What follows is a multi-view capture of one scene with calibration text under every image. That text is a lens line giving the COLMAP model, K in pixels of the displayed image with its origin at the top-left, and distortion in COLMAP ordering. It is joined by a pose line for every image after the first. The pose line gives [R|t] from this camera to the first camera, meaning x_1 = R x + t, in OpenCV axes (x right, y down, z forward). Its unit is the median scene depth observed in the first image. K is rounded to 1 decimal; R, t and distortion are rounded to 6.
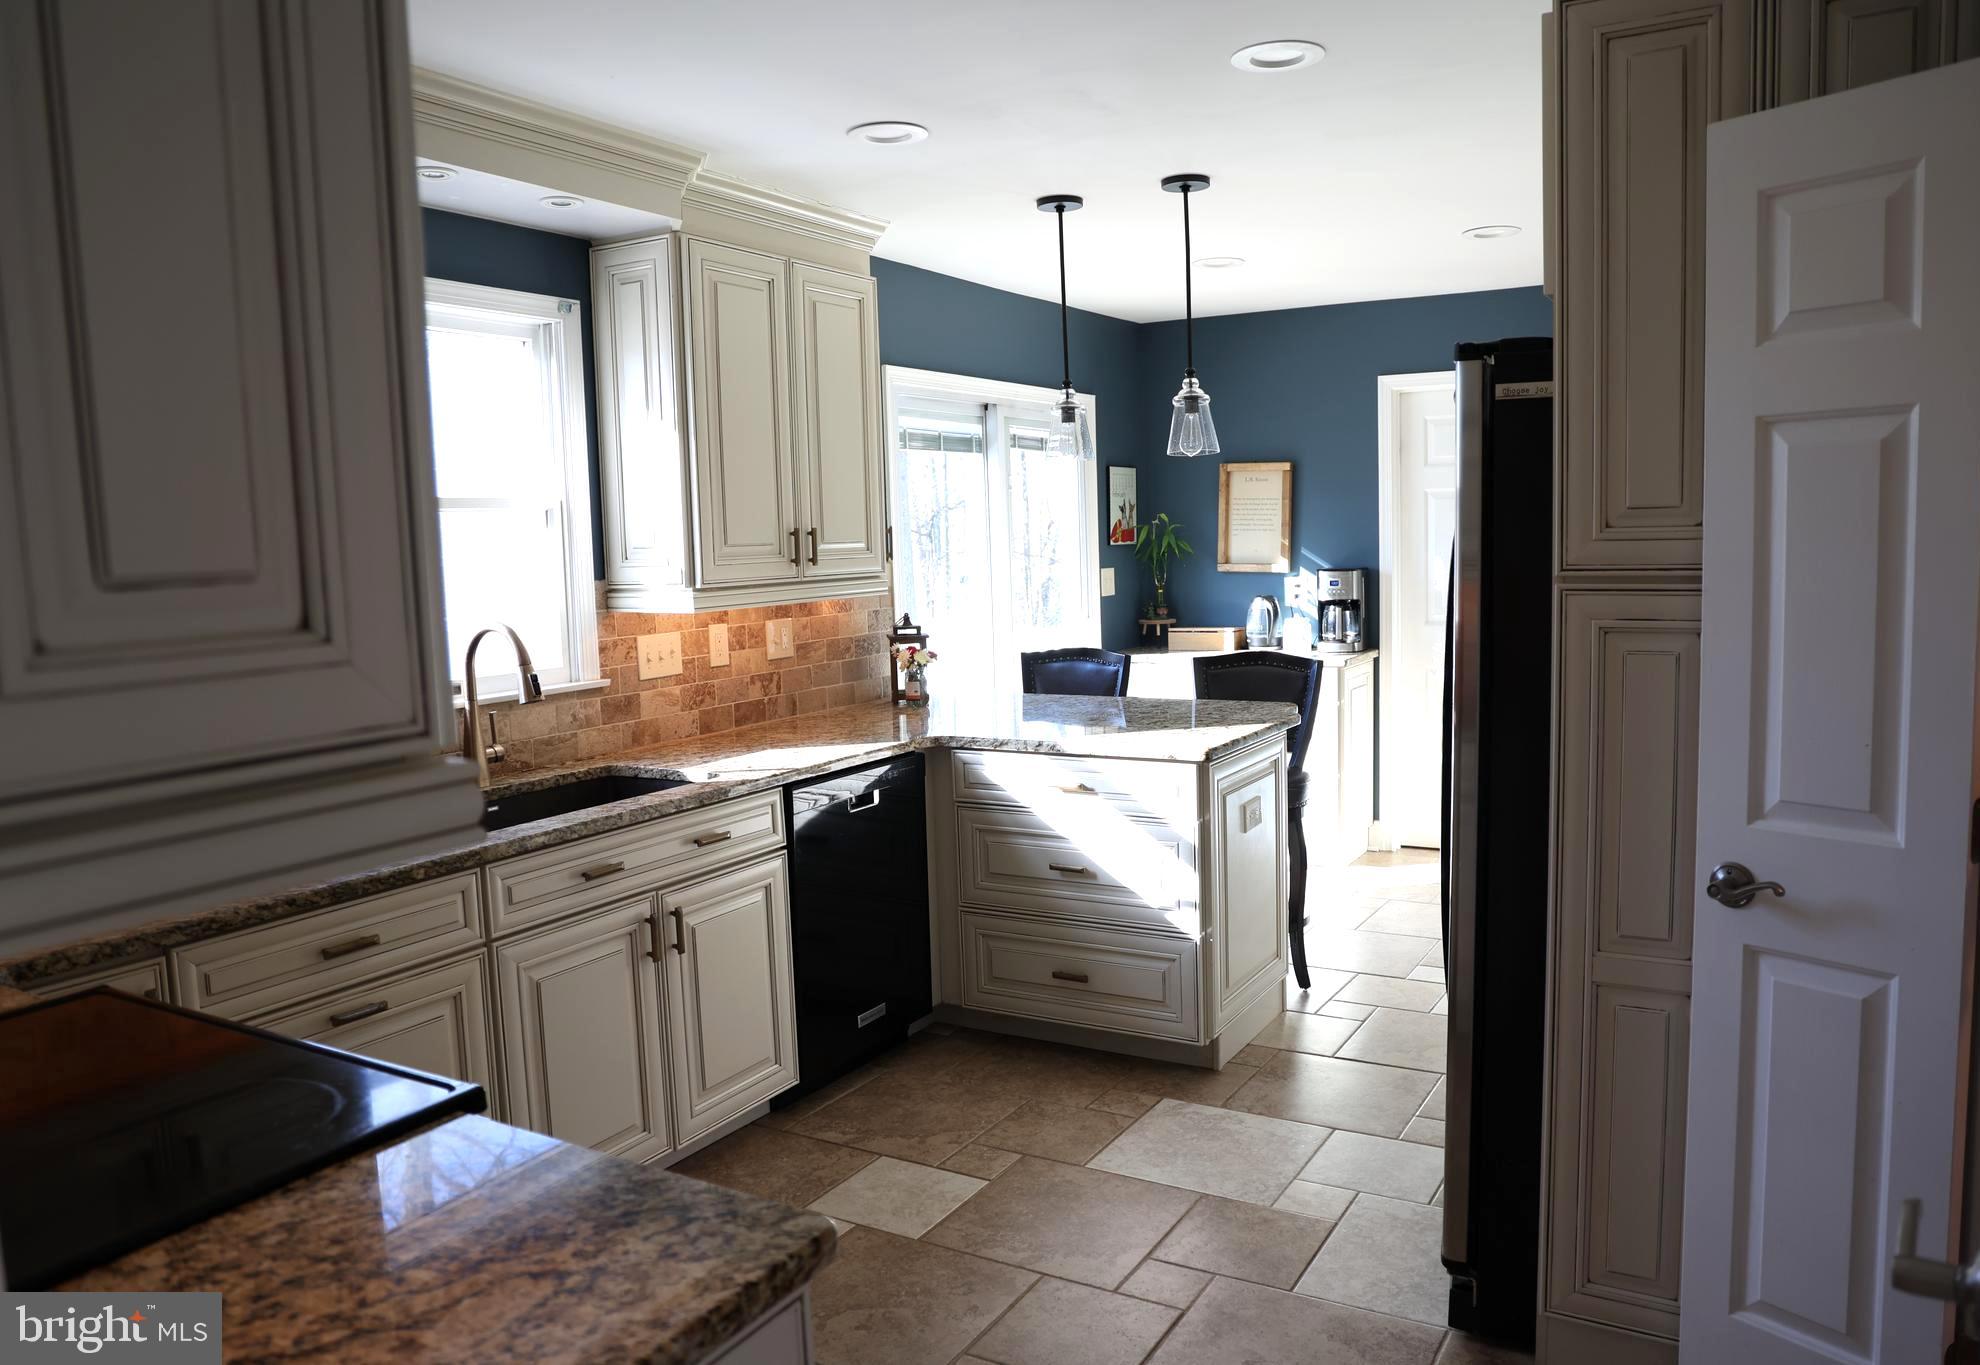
lens RADIAL K [[1409.8, 0, 1033.7], [0, 1409.8, 682.3], [0, 0, 1]] dist [-0.077017, 0.022802]
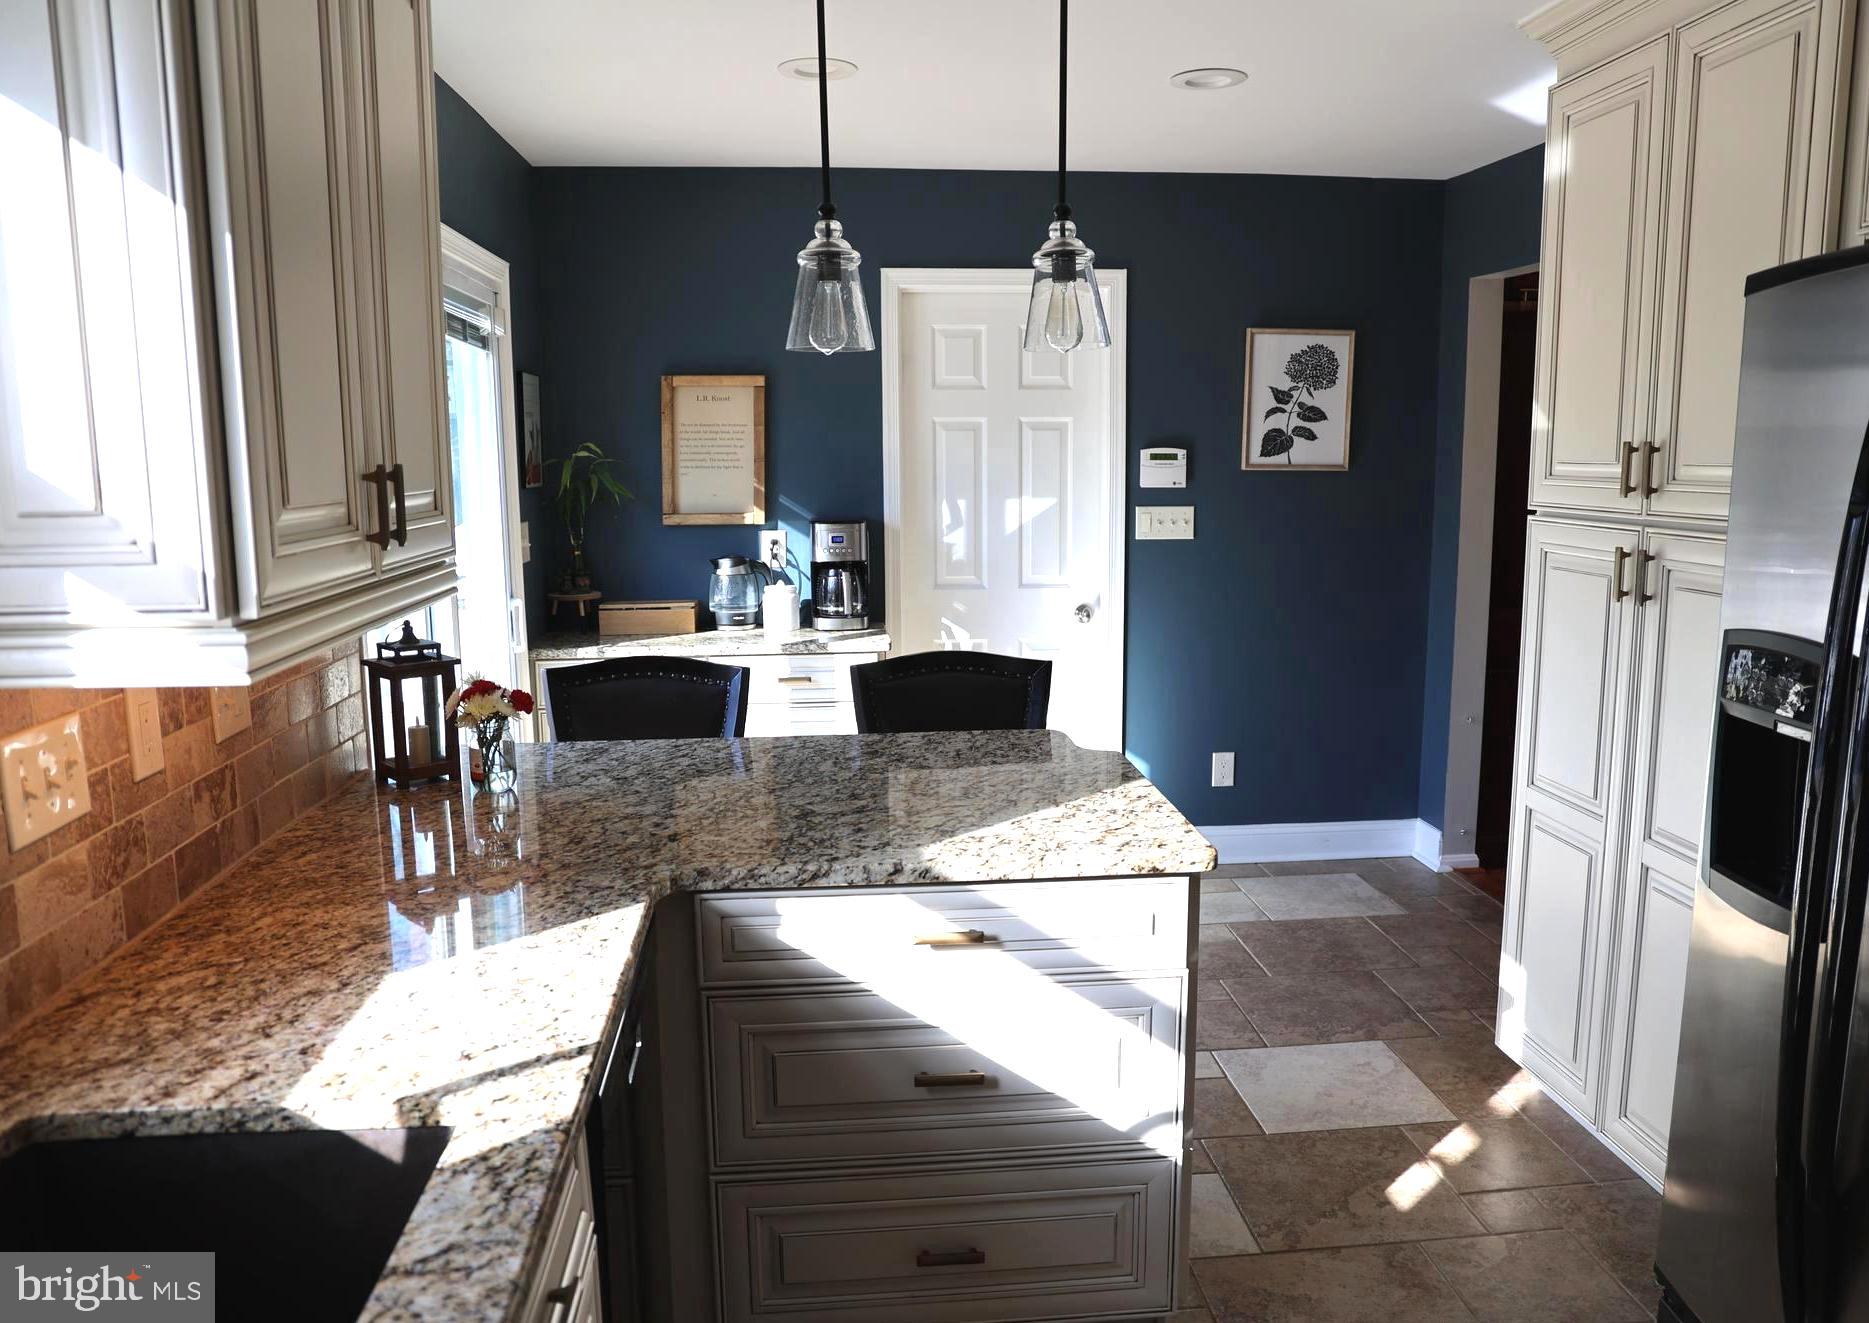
lens RADIAL K [[1422.5, 0, 965.9], [0, 1422.5, 679.9], [0, 0, 1]] dist [-0.078918, 0.040625]
pose [[0.819113, -0.070544, 0.569278, -0.283138], [0.044720, 0.997242, 0.059231, -0.061016], [-0.571887, -0.023059, 0.820008, 0.539914]]
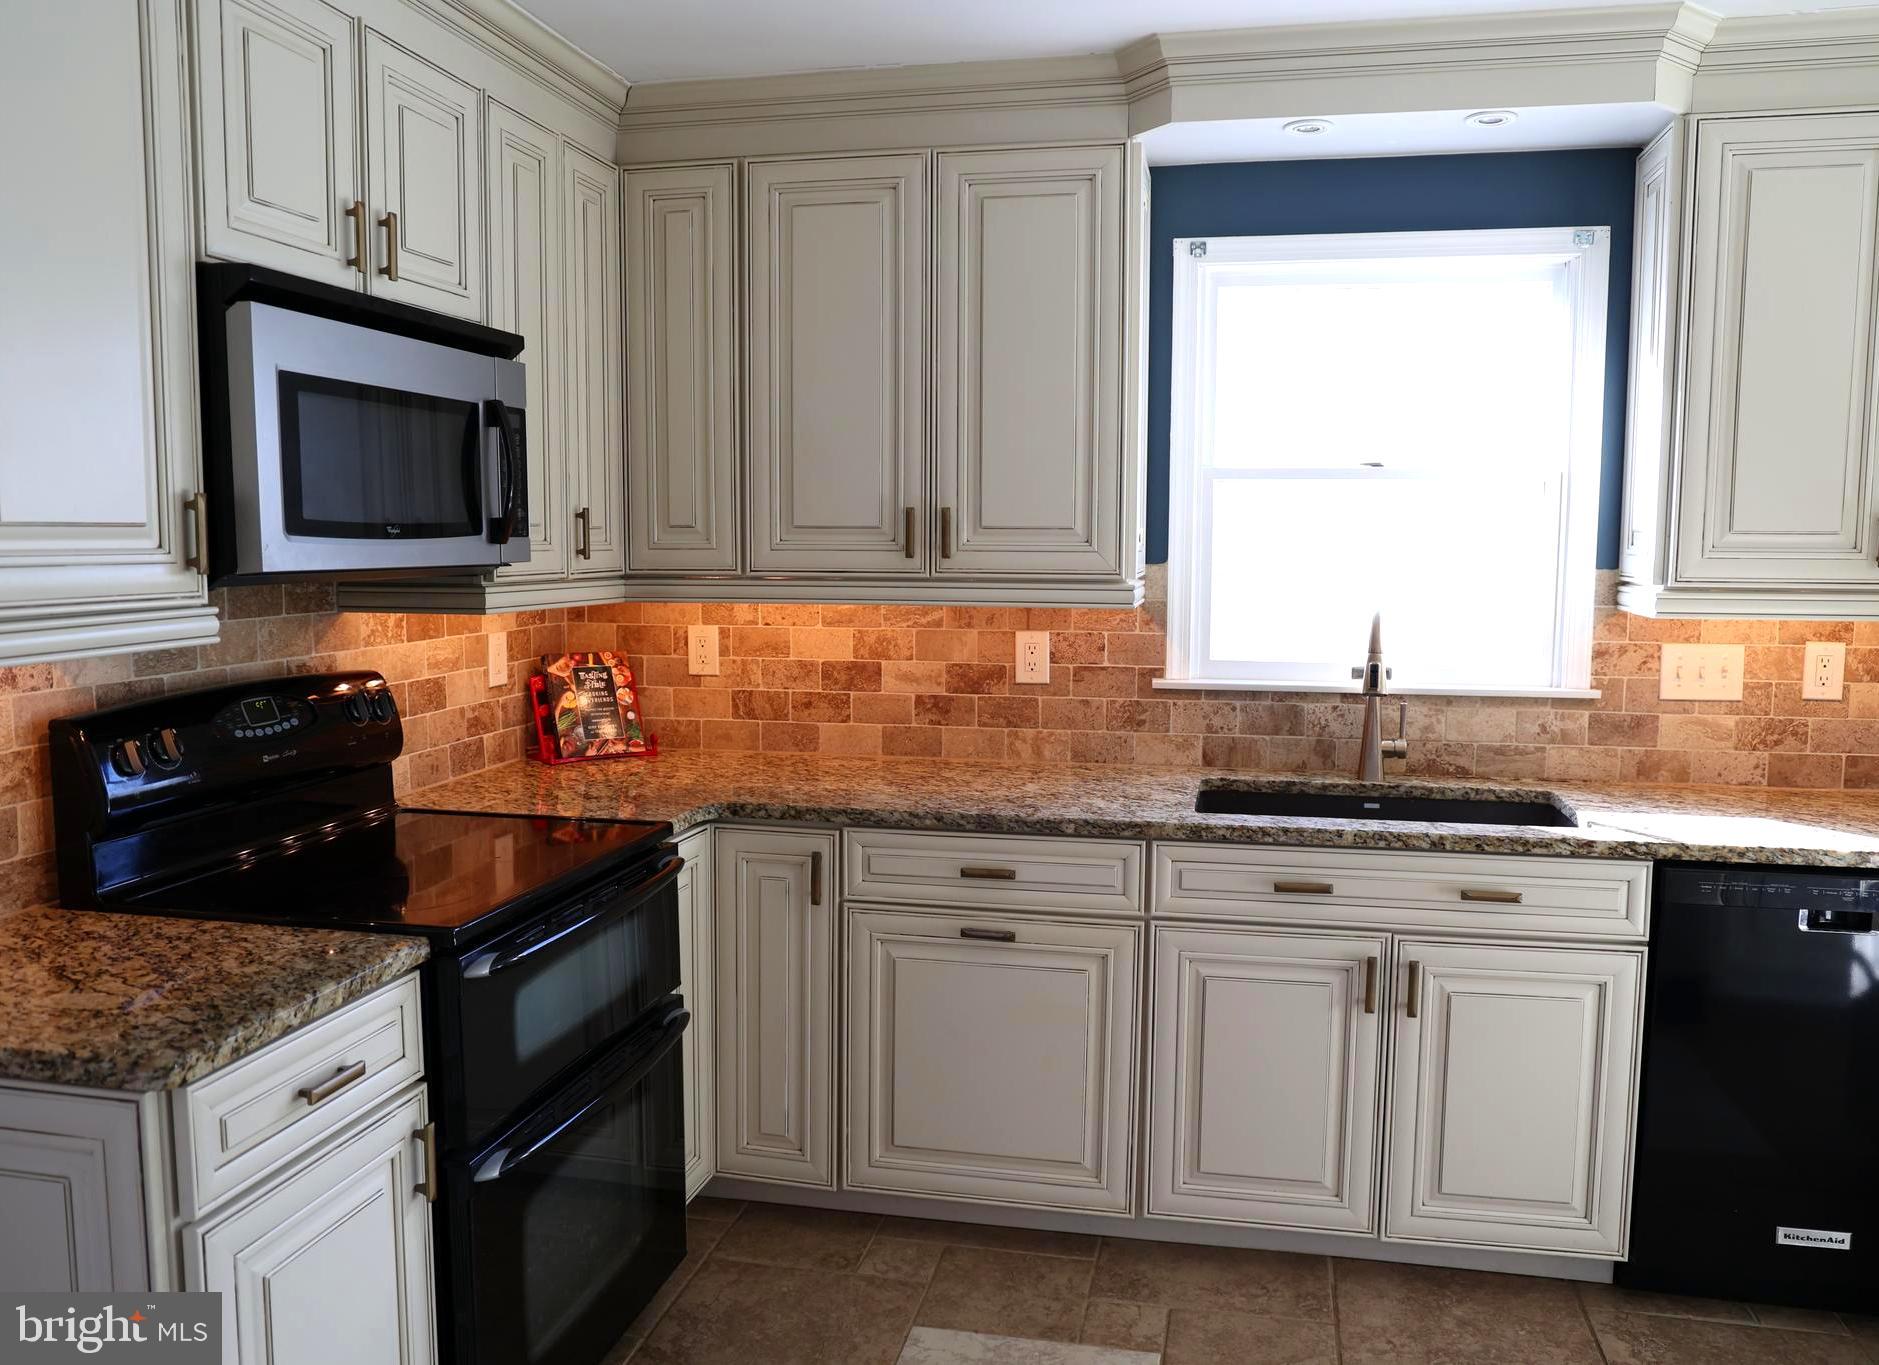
lens RADIAL K [[1430.1, 0, 937.3], [0, 1430.1, 679.8], [0, 0, 1]] dist [-0.078918, 0.040625]
pose [[0.289600, 0.124211, -0.949054, 0.356257], [-0.112306, 0.989104, 0.095183, -0.042510], [0.950536, 0.079019, 0.300394, 0.379171]]
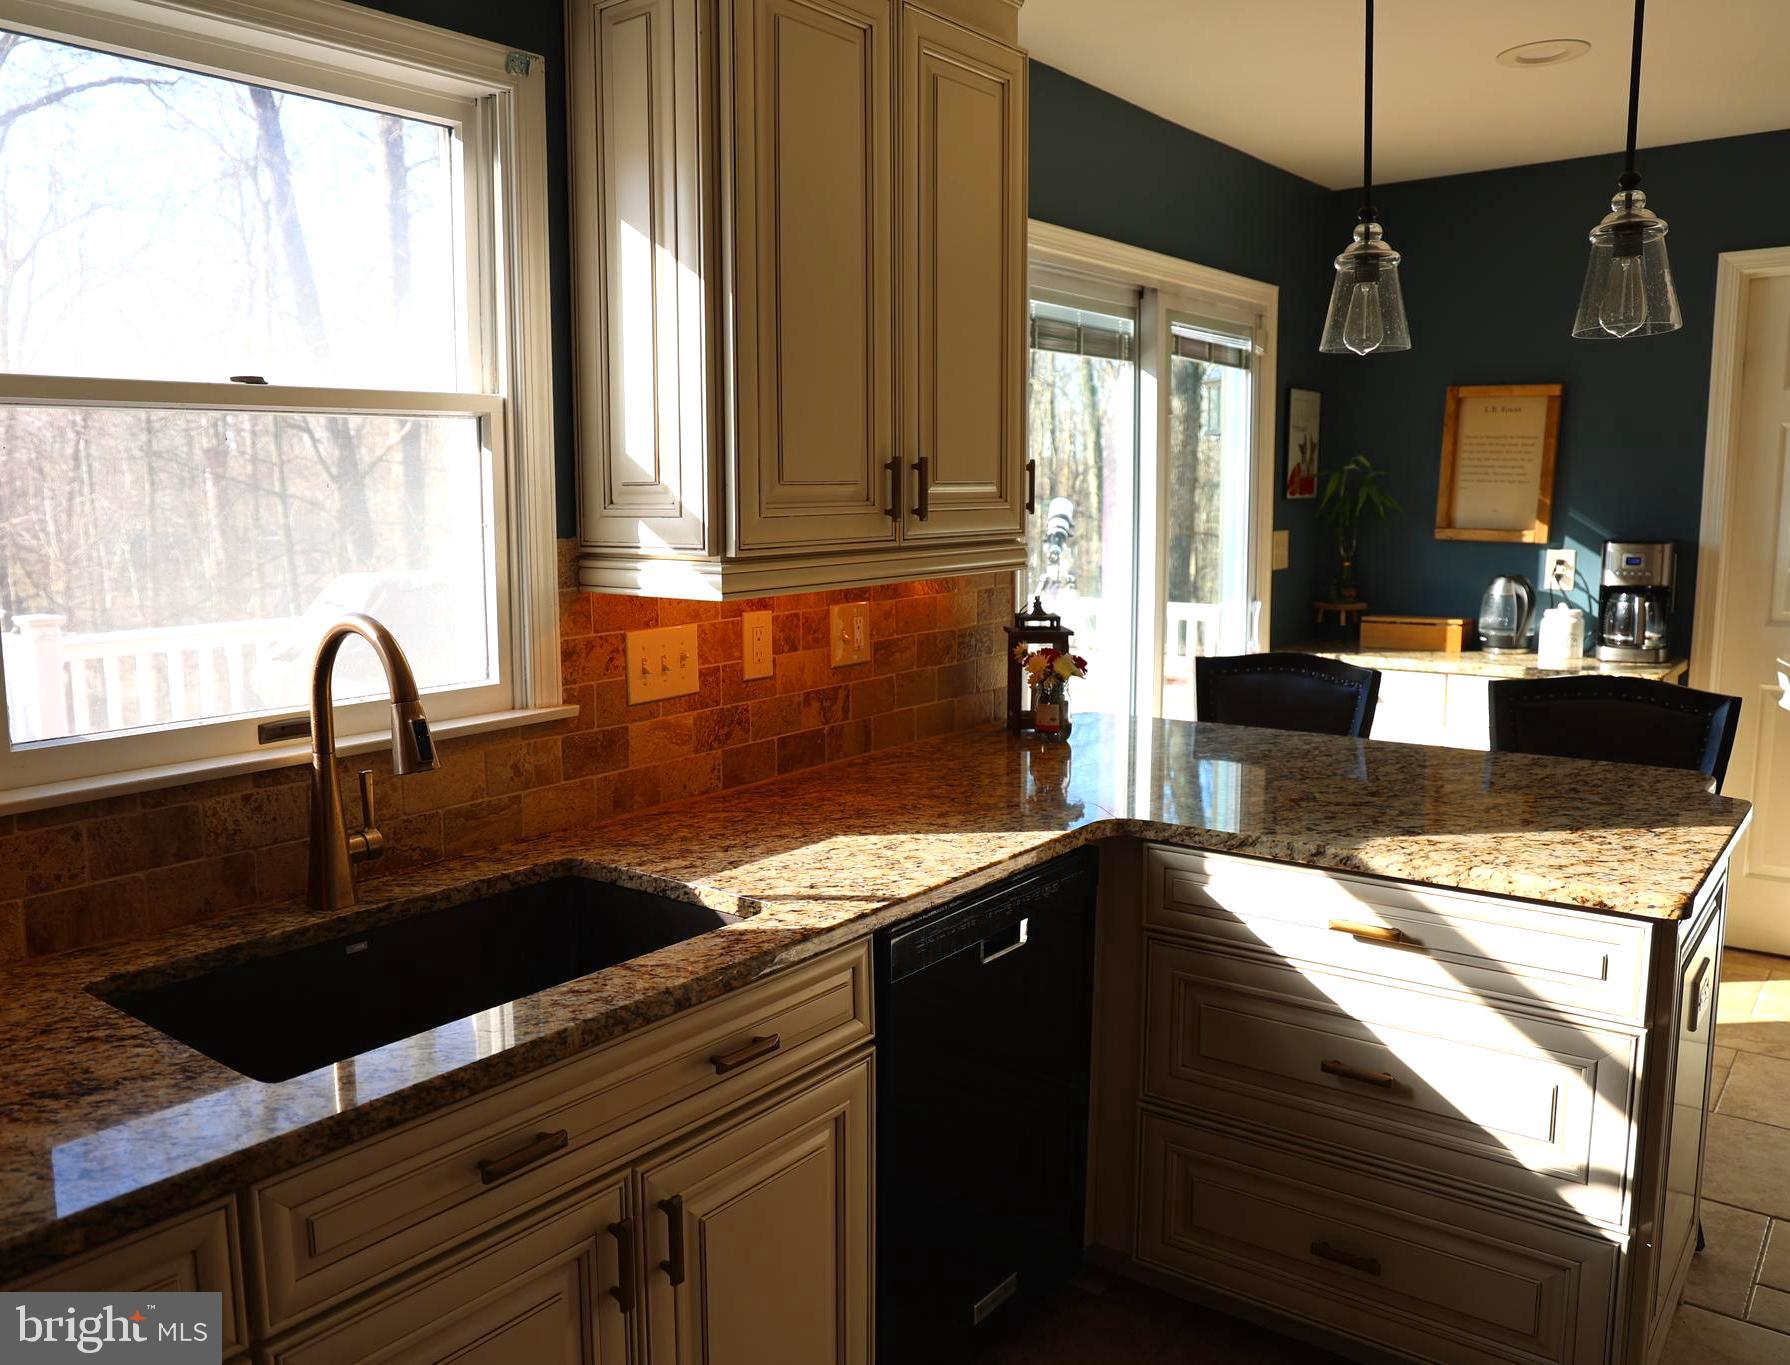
lens RADIAL K [[1422.2, 0, 774.8], [0, 1422.2, 672.8], [0, 0, 1]] dist [-0.076374, 0.051712]
pose [[0.981019, 0.039935, -0.189755, -0.105220], [-0.034800, 0.998934, 0.030320, -0.036536], [0.190763, -0.023141, 0.981363, 0.417148]]
